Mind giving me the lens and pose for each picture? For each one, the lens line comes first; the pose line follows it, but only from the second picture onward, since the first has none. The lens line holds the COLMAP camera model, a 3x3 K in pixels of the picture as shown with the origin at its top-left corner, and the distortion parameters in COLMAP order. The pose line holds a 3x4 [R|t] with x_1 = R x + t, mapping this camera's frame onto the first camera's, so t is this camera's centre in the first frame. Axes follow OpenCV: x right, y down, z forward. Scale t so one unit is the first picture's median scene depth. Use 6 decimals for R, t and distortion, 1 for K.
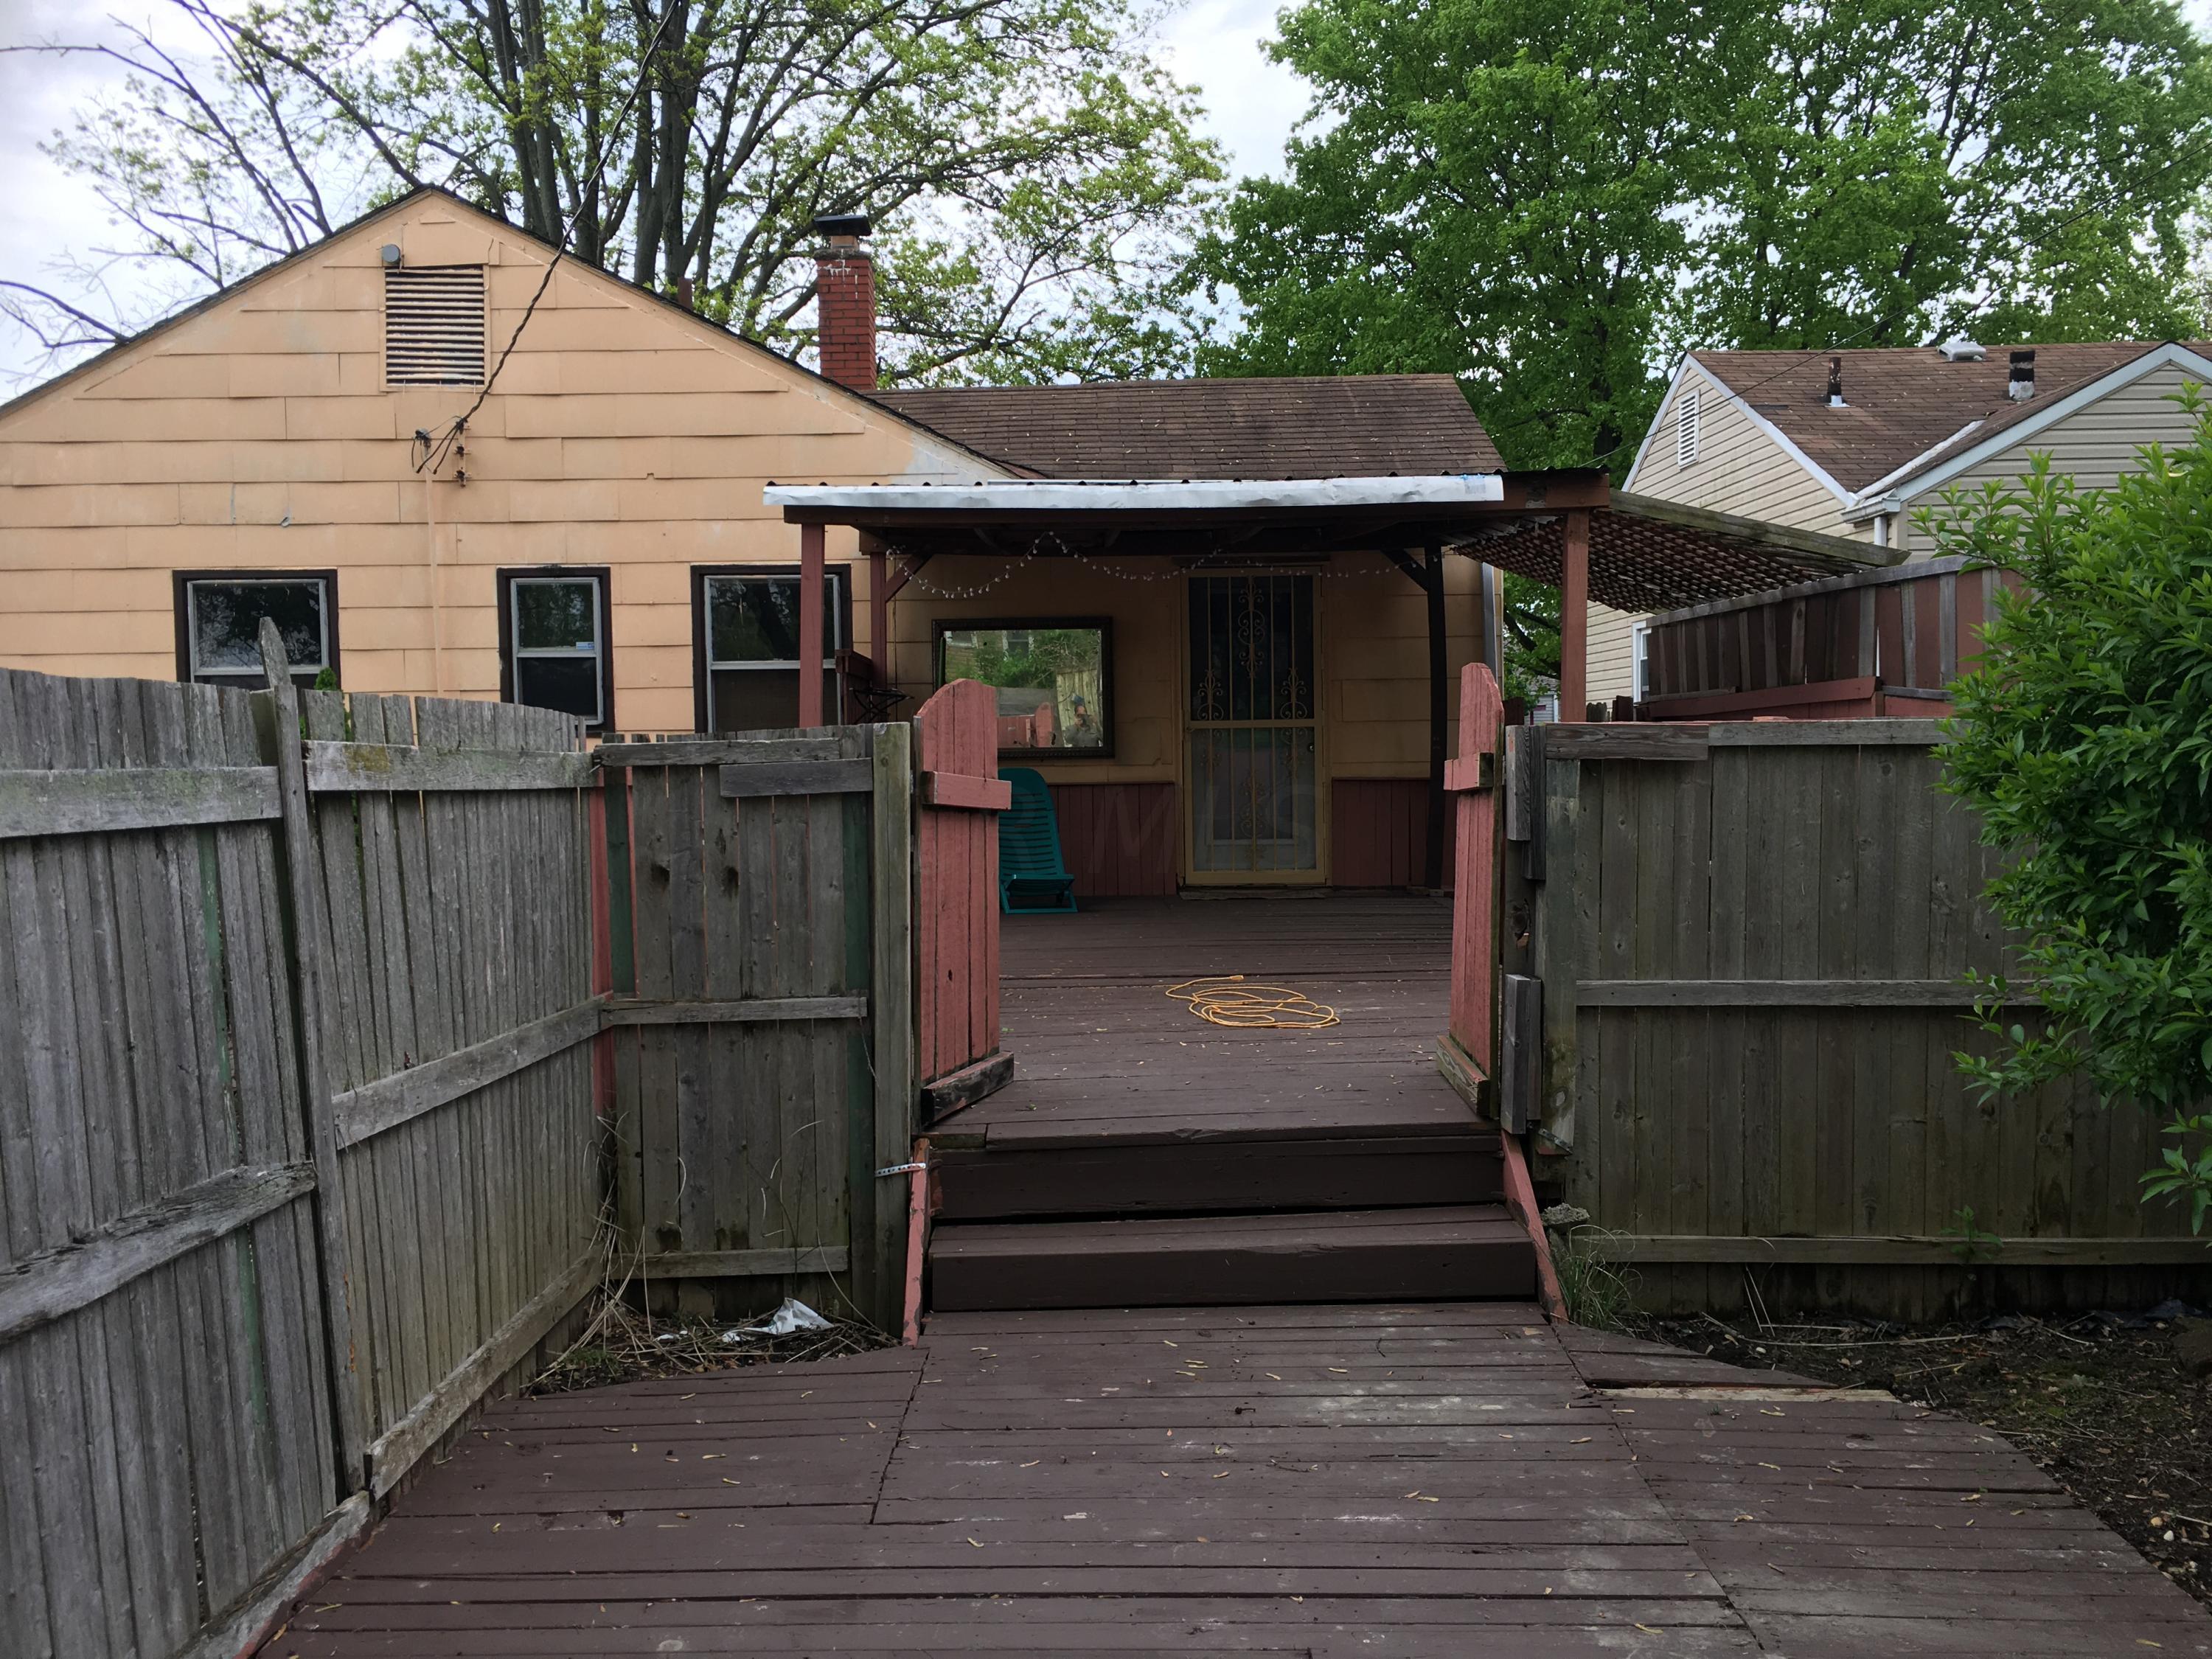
lens RADIAL K [[1867.2, 0, 1106.0], [0, 1867.2, 829.5], [0, 0, 1]] dist [0.090241, -0.108667]
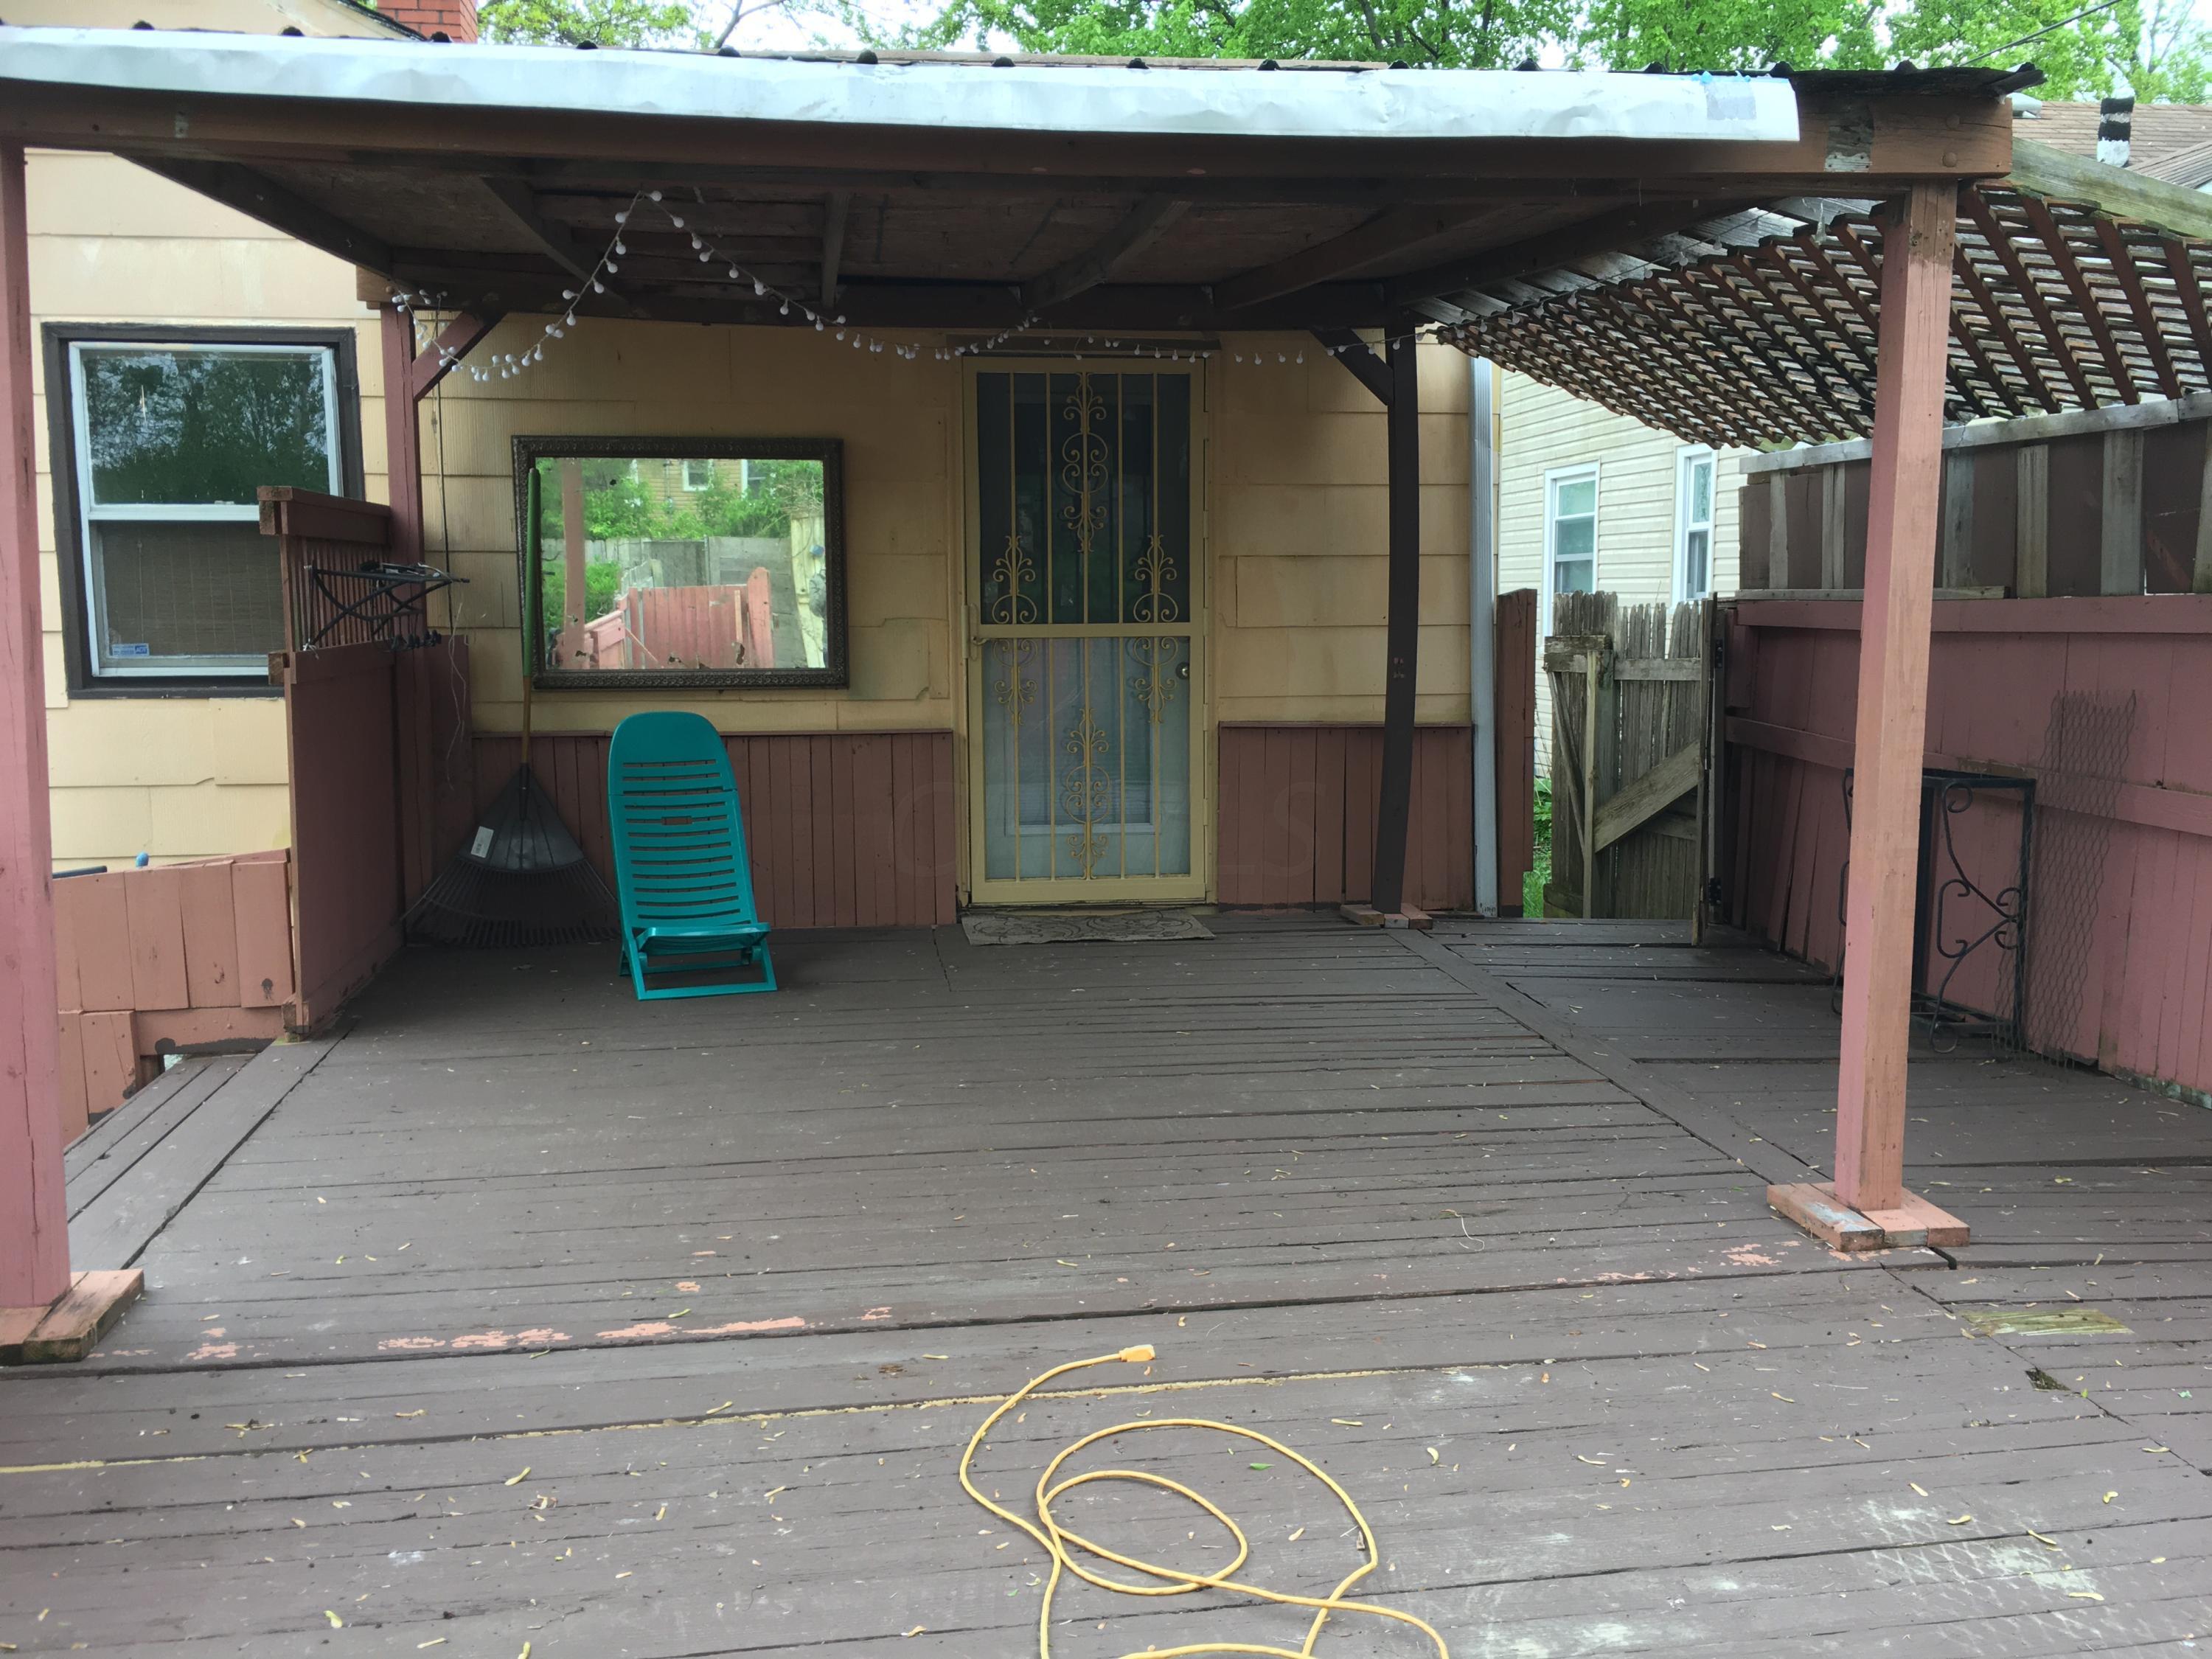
lens RADIAL K [[1867.2, 0, 1106.0], [0, 1867.2, 829.5], [0, 0, 1]] dist [0.090241, -0.108667]
pose [[0.991736, -0.005903, 0.128157, 0.009210], [-0.004556, 0.996690, 0.081165, -0.042171], [-0.128212, -0.081078, 0.988427, 0.417111]]
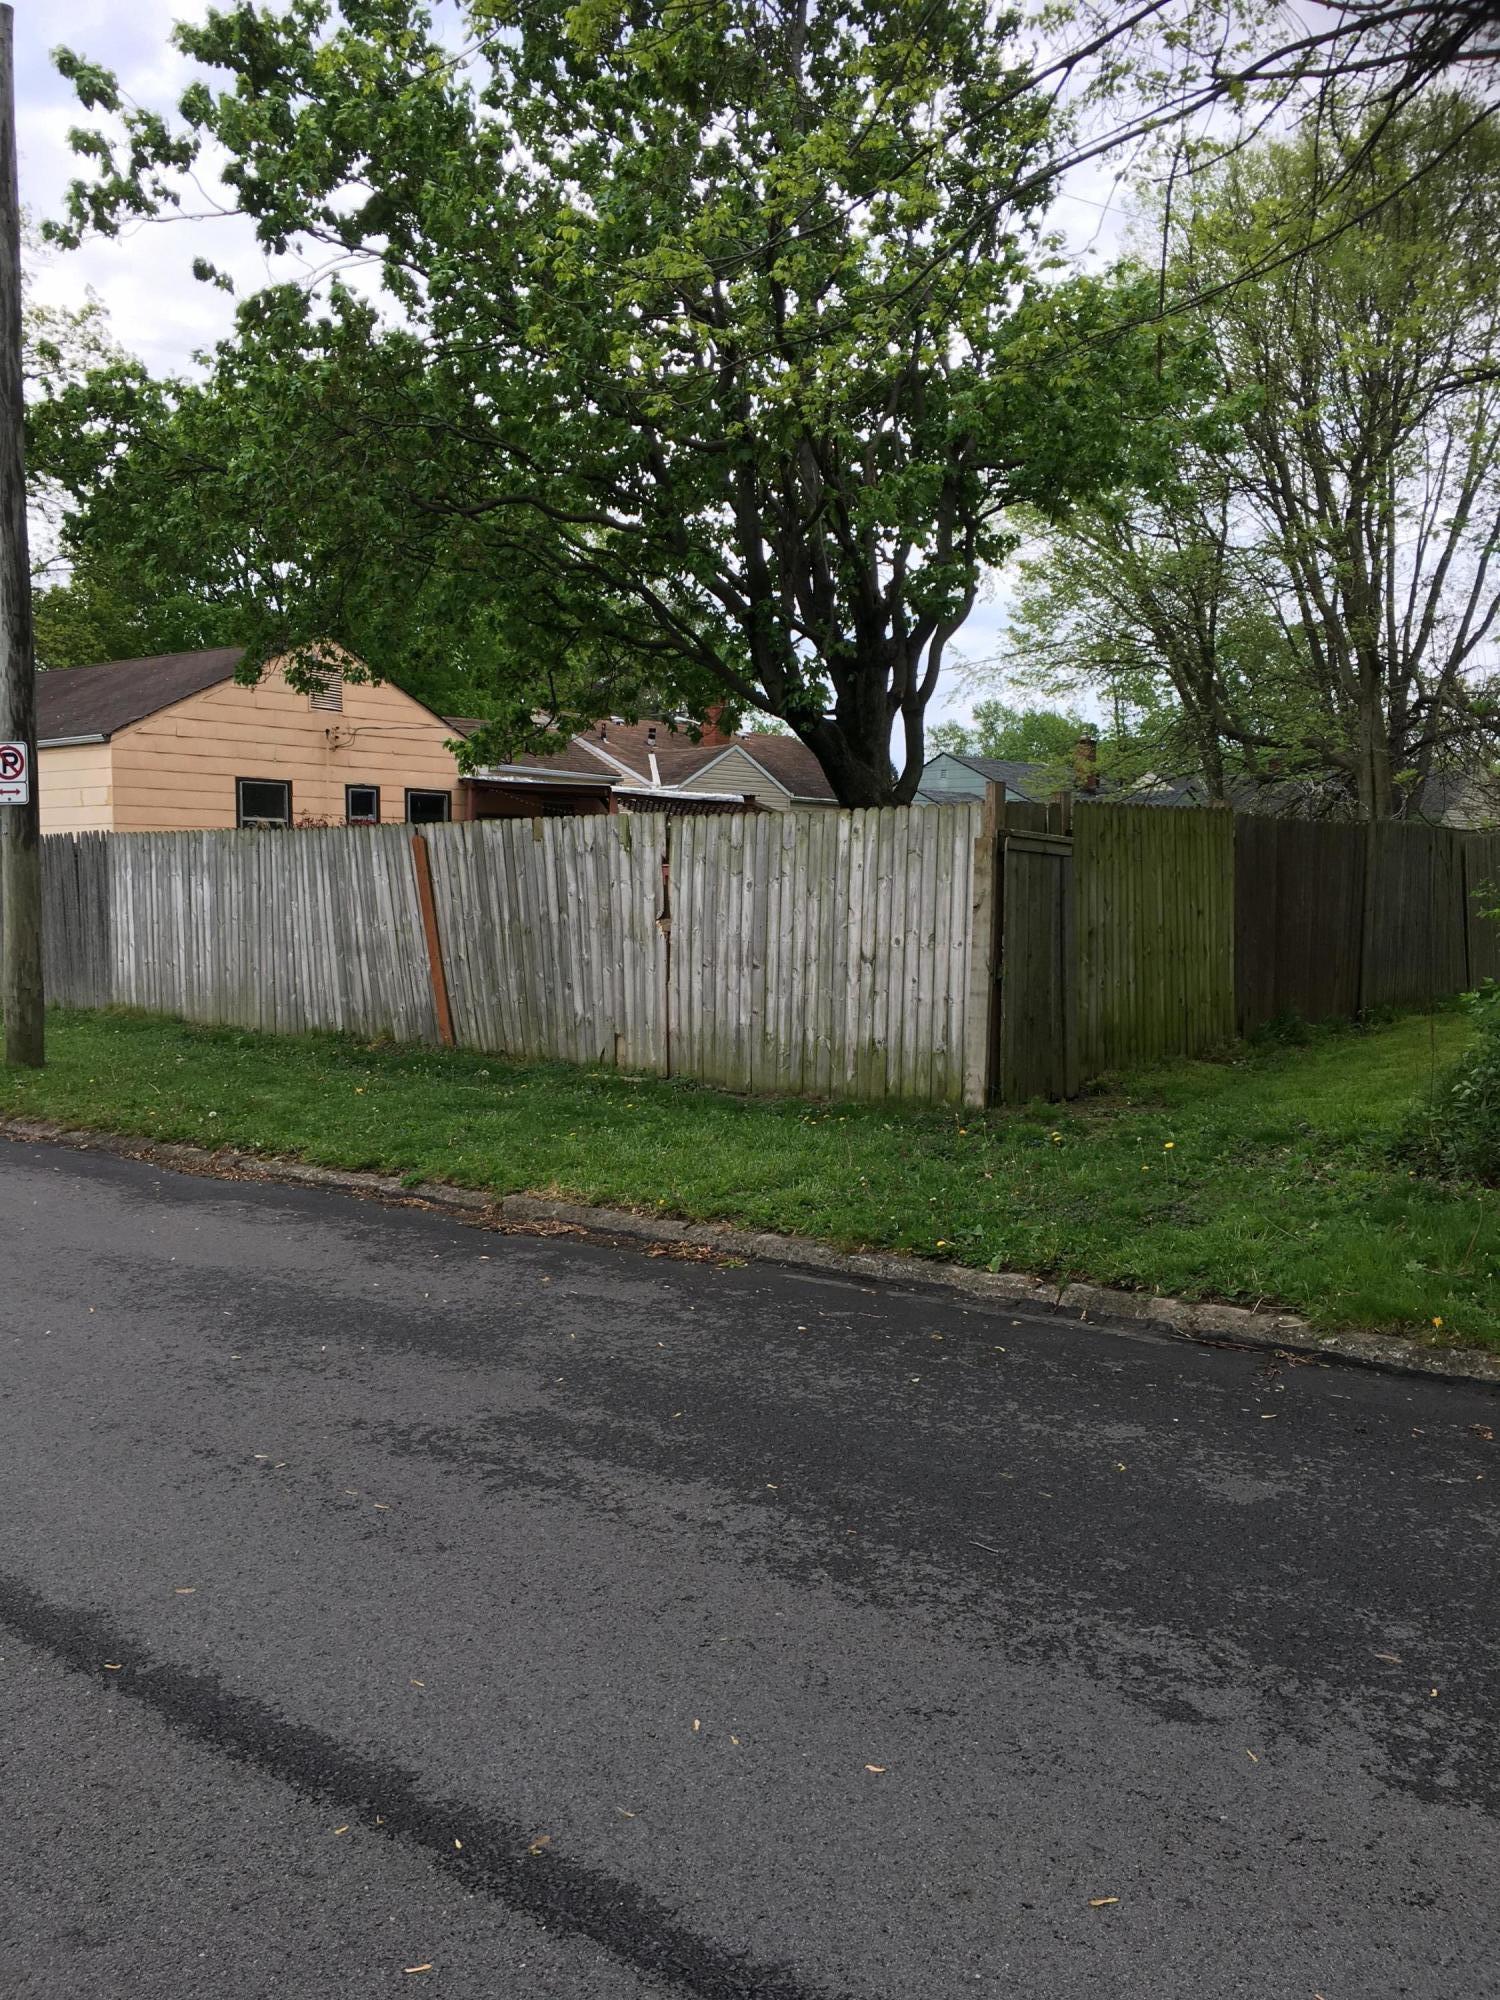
lens RADIAL K [[1688.3, 0, 750.0], [0, 1688.3, 1000.0], [0, 0, 1]] dist [0.090241, -0.108667]
pose [[0.644835, -0.031567, 0.763669, -1.742798], [0.017490, 0.999495, 0.026546, 0.103959], [-0.764121, -0.003762, 0.645062, -0.914848]]
